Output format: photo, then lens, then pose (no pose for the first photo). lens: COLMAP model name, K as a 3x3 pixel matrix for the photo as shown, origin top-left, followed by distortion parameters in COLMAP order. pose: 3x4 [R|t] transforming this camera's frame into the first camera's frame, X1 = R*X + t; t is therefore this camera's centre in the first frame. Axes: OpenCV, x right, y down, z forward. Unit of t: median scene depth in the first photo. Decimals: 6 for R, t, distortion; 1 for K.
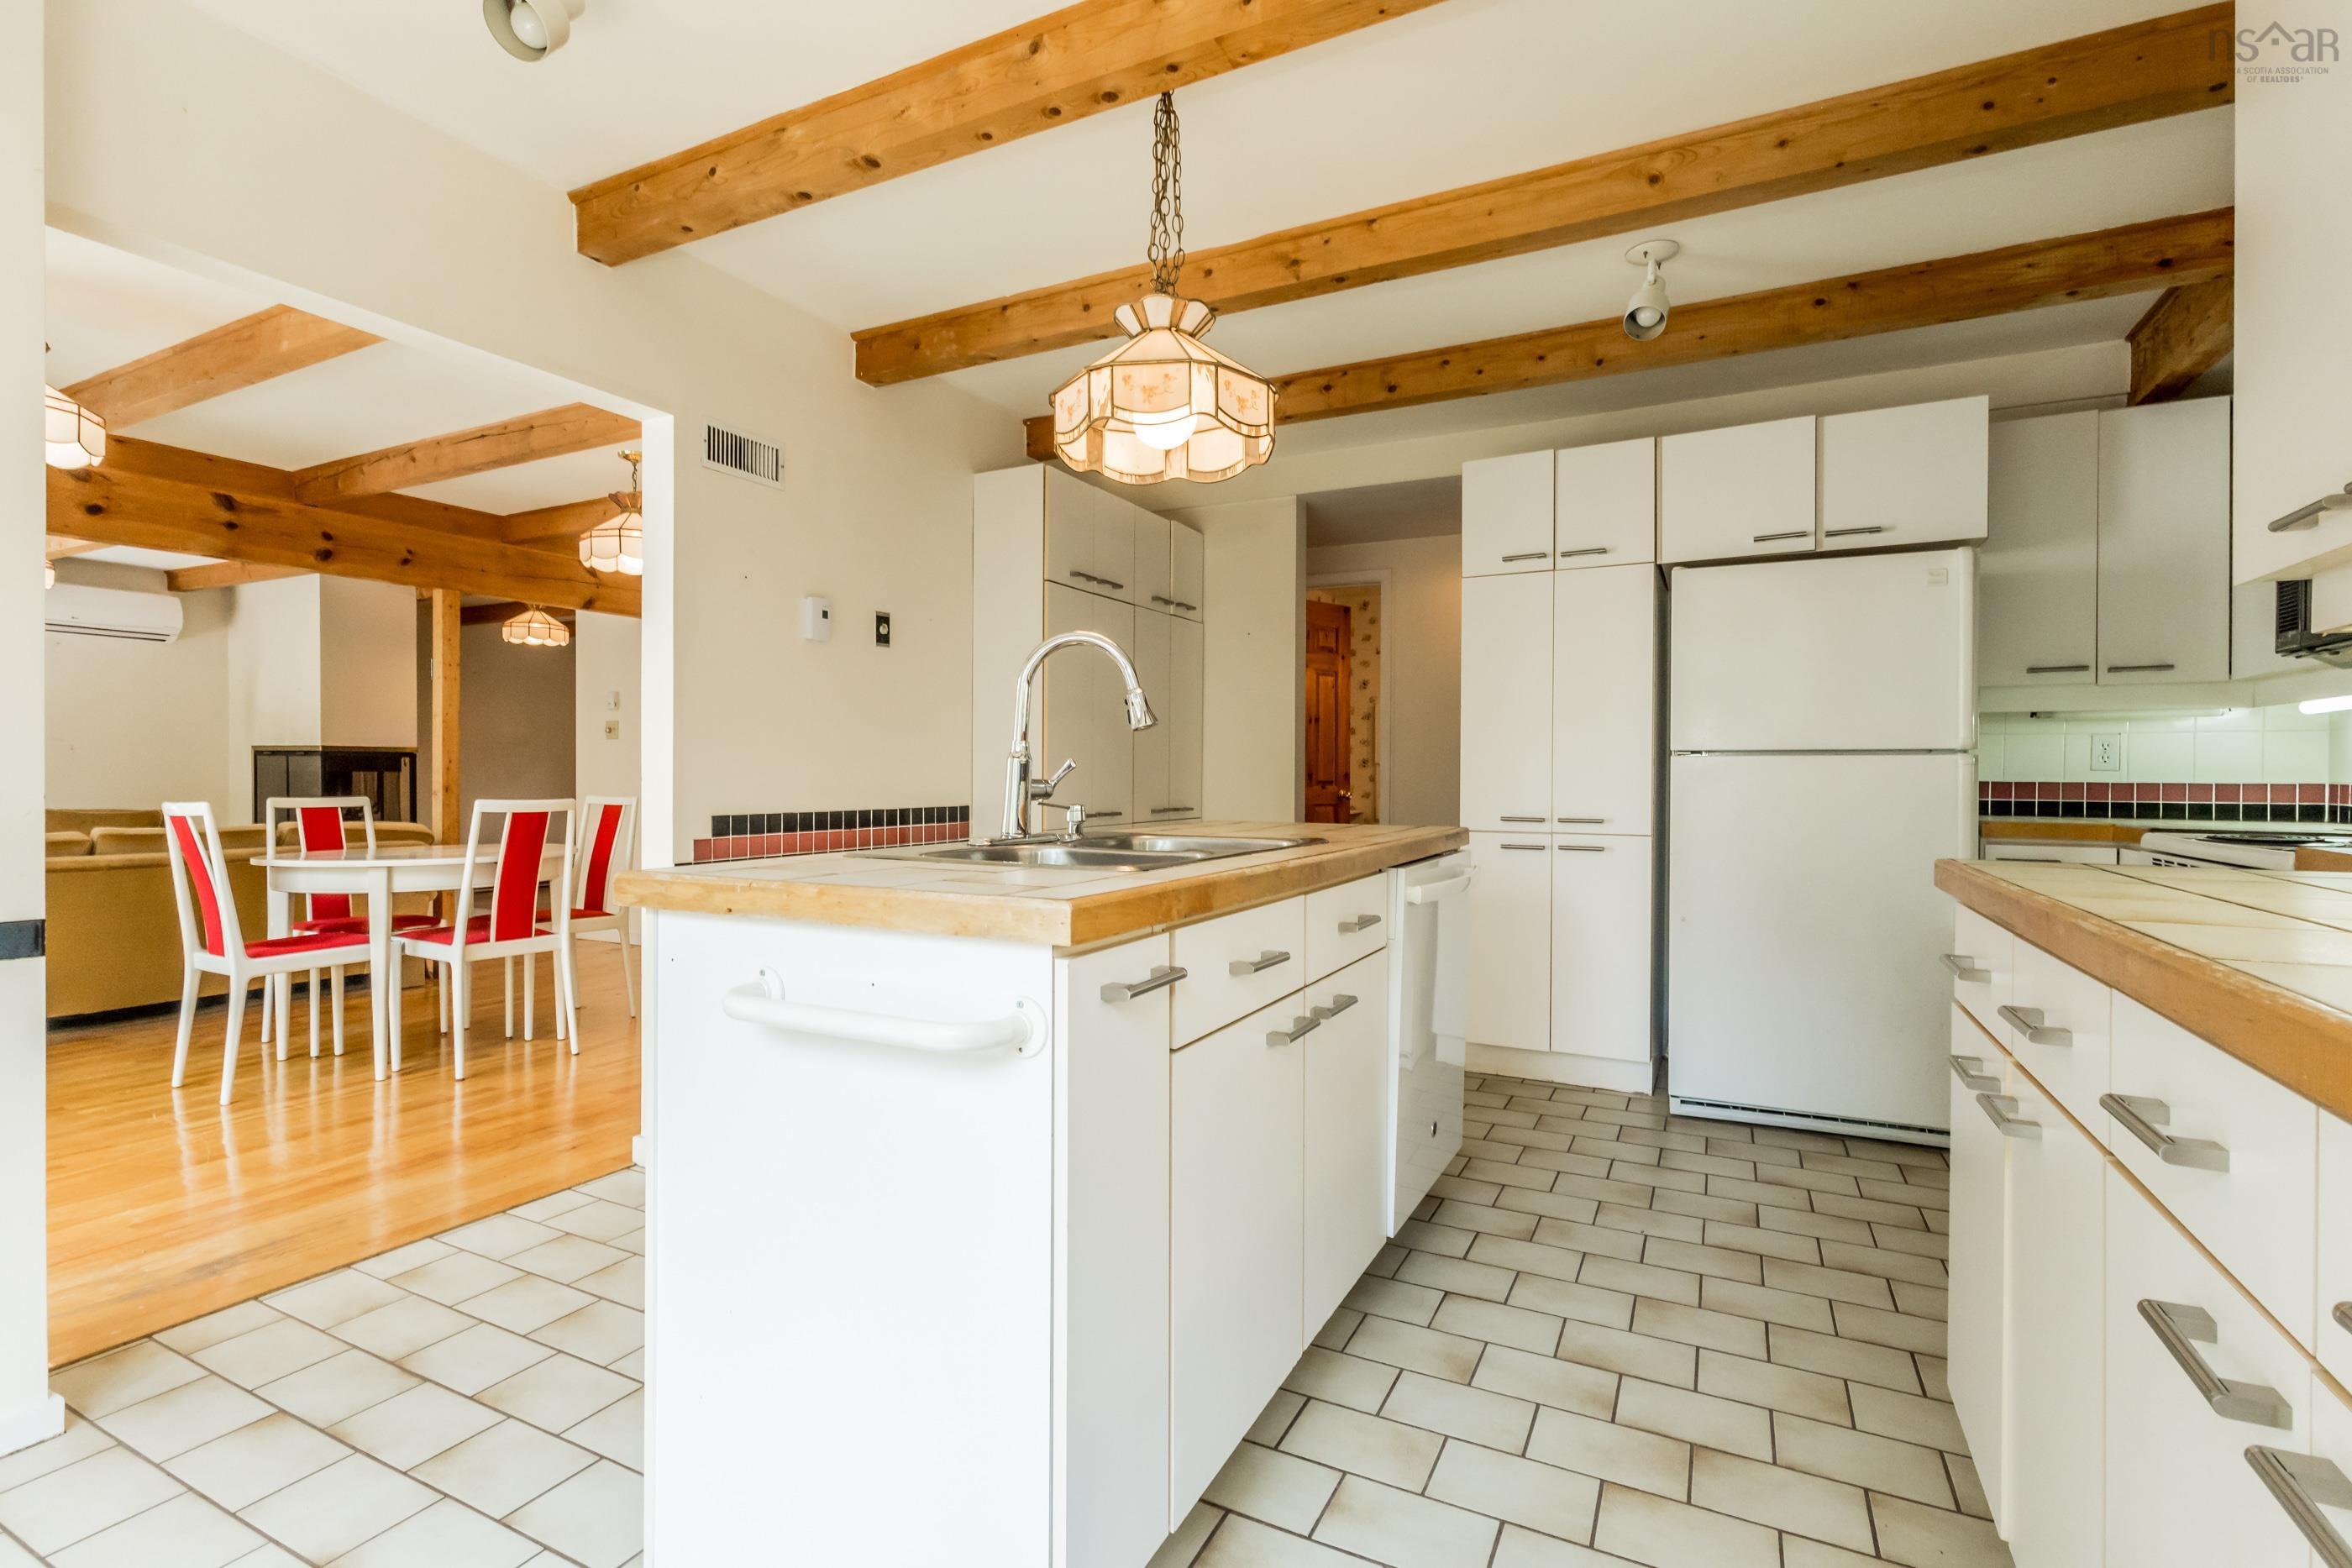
lens RADIAL K [[1089.6, 0, 1191.2], [0, 1089.6, 779.6], [0, 0, 1]] dist [0.004965, 0.000729]
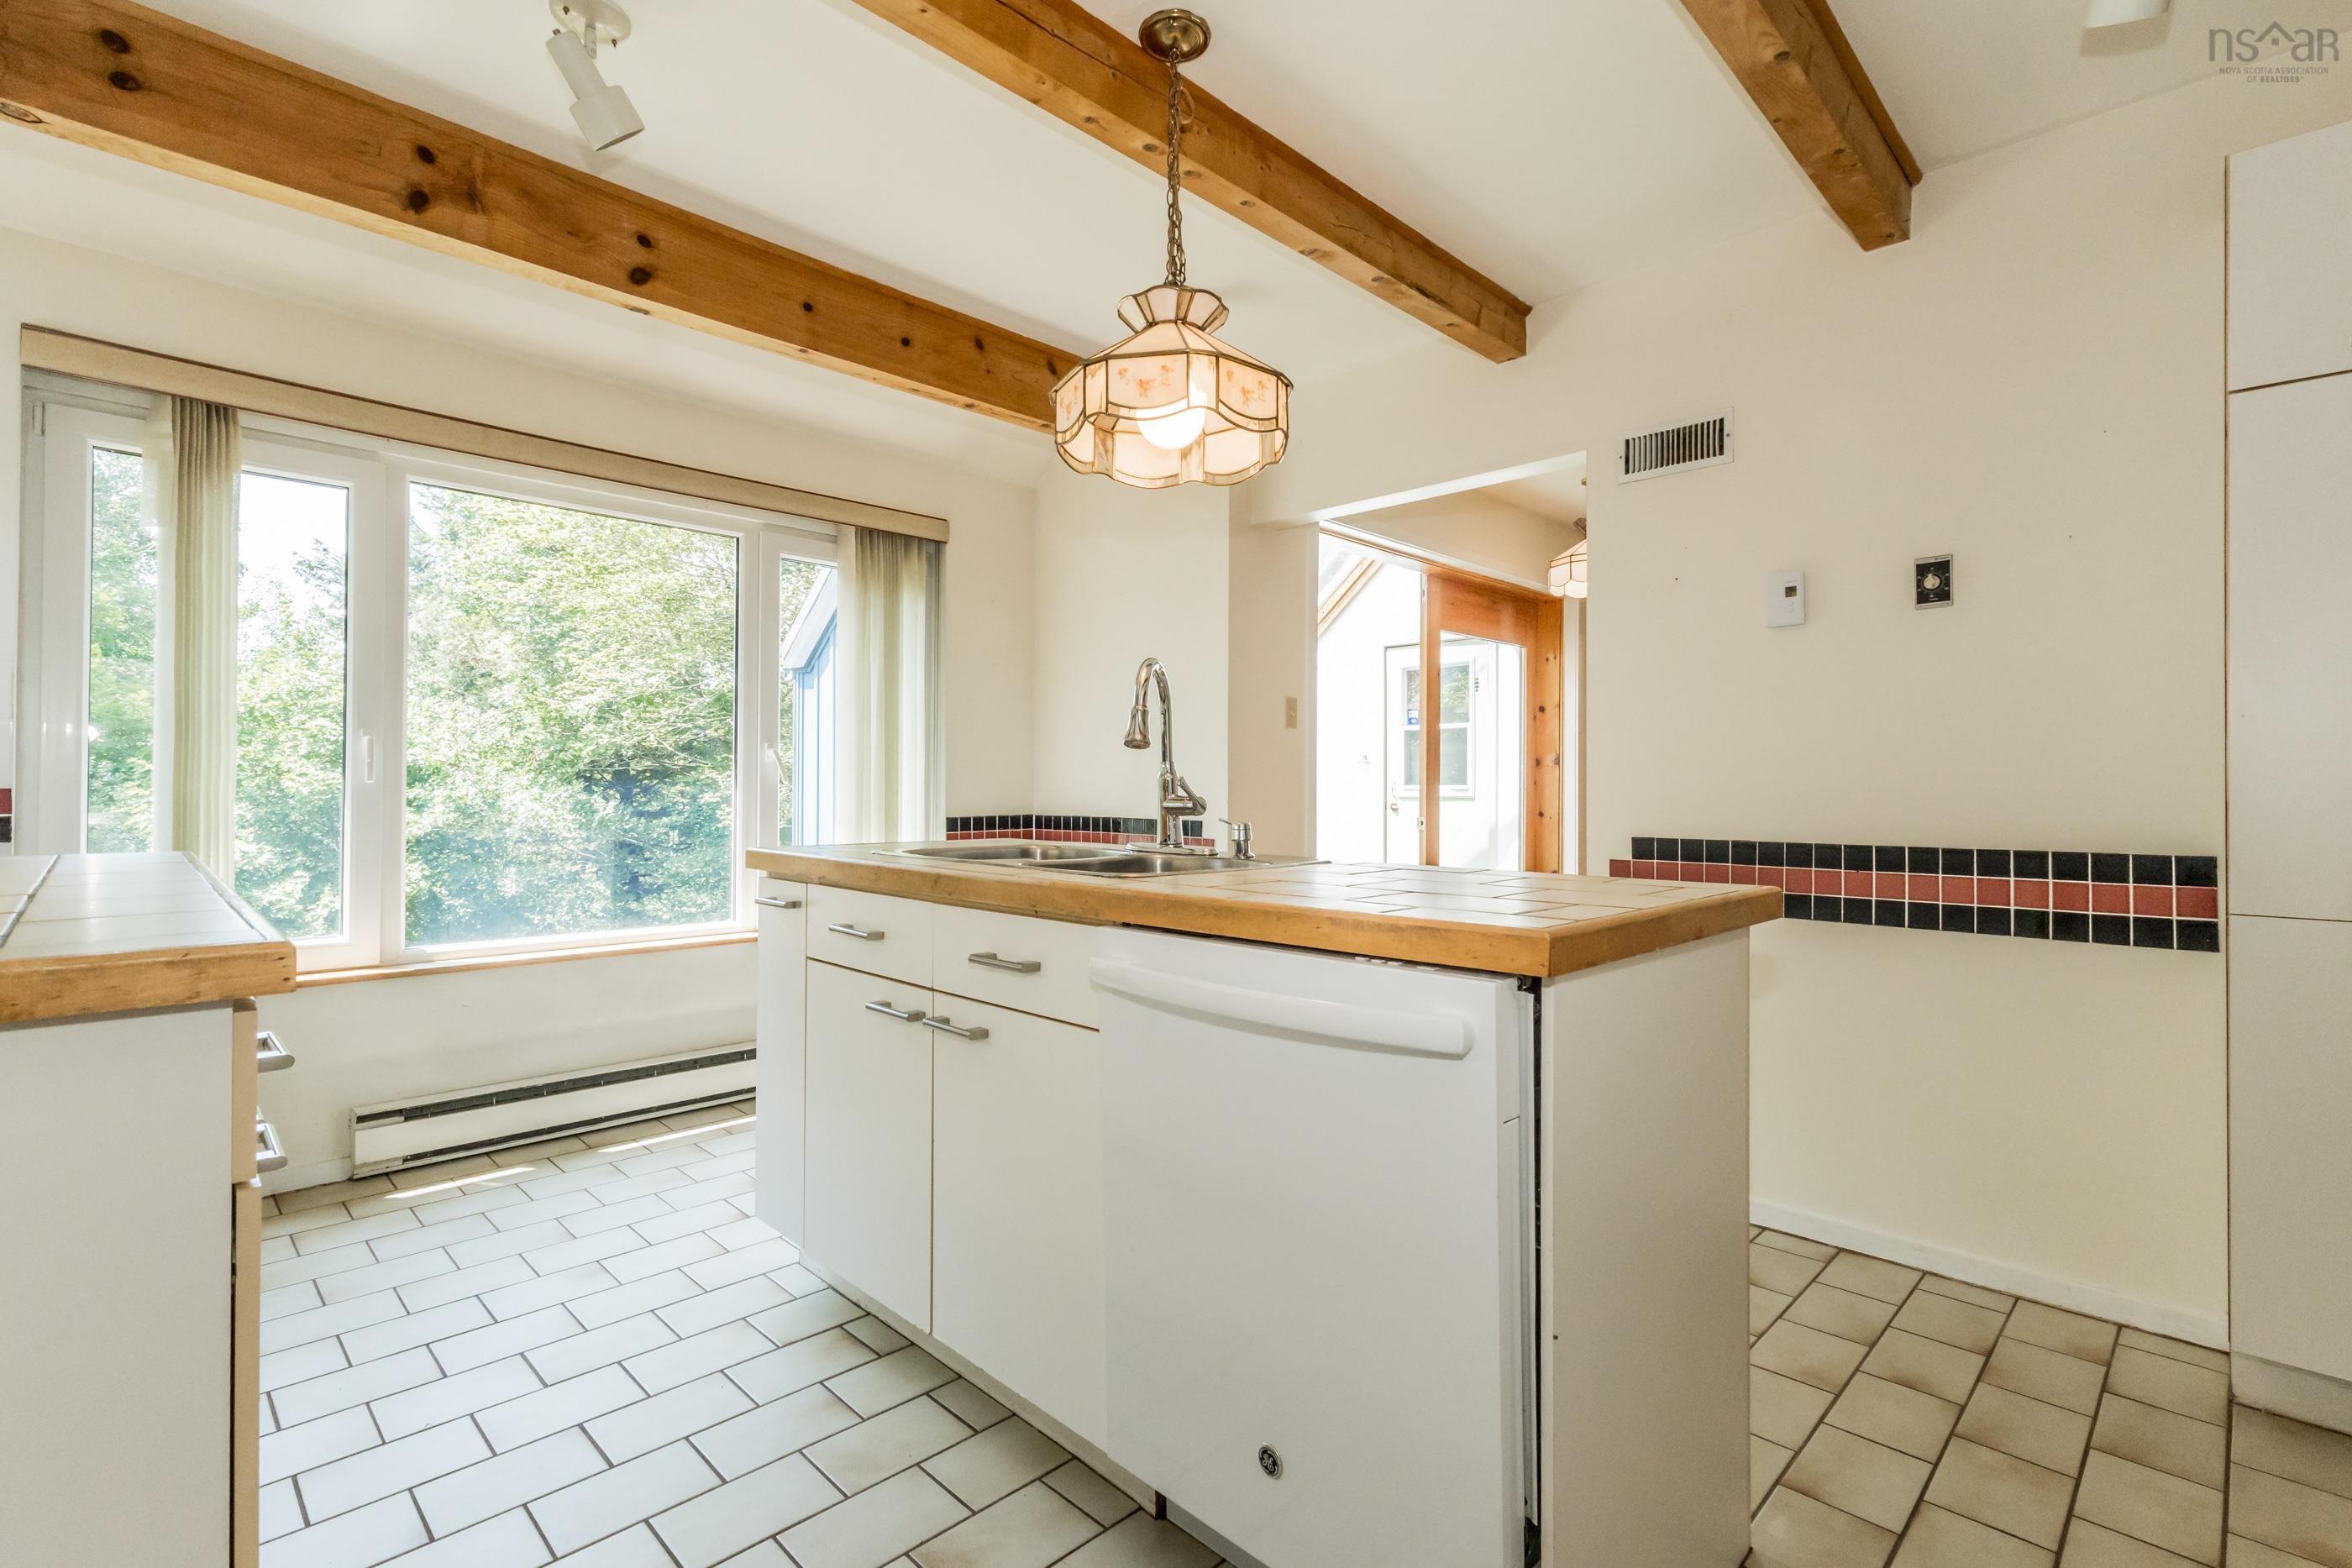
lens RADIAL K [[1089.6, 0, 1187.8], [0, 1089.6, 784.9], [0, 0, 1]] dist [0.004965, 0.000729]
pose [[-0.307901, -0.010323, -0.951362, 0.540930], [-0.005718, 0.999943, -0.009000, -0.001961], [0.951401, 0.002669, -0.307943, 0.814178]]
